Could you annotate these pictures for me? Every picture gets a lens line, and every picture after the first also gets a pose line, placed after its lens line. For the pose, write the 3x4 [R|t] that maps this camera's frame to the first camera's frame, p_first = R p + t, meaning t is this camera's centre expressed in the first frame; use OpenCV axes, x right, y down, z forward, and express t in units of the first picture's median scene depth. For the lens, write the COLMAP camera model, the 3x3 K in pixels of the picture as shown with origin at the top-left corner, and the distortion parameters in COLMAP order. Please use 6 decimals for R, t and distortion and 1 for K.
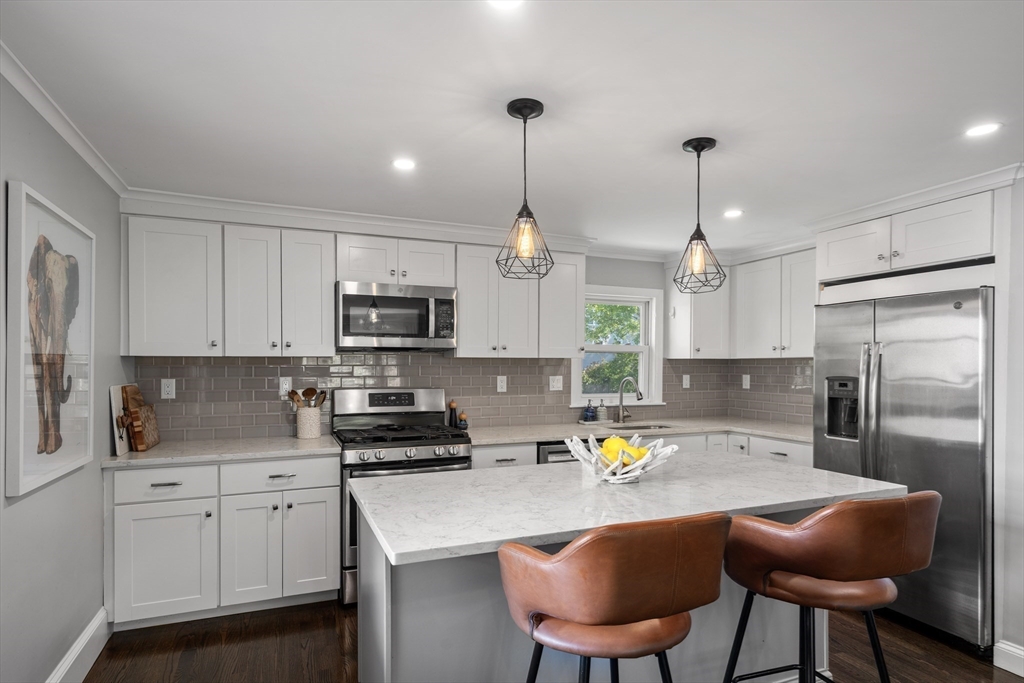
lens RADIAL K [[560.0, 0, 505.9], [0, 560.0, 365.6], [0, 0, 1]] dist [-0.002035, -0.000705]
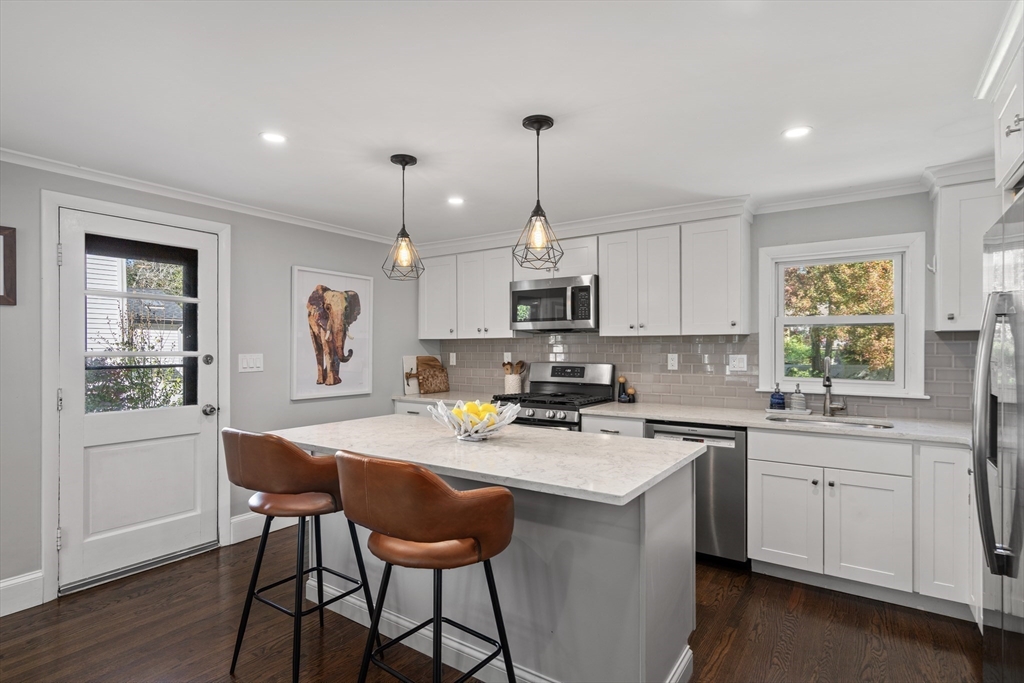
lens RADIAL K [[512.8, 0, 512.6], [0, 512.8, 346.8], [0, 0, 1]] dist [0.005521, 0.000268]
pose [[0.550550, 0.000996, -0.834801, 0.688096], [0.004301, 0.999983, 0.004029, 0.001259], [0.834791, -0.005809, 0.550536, 0.289678]]
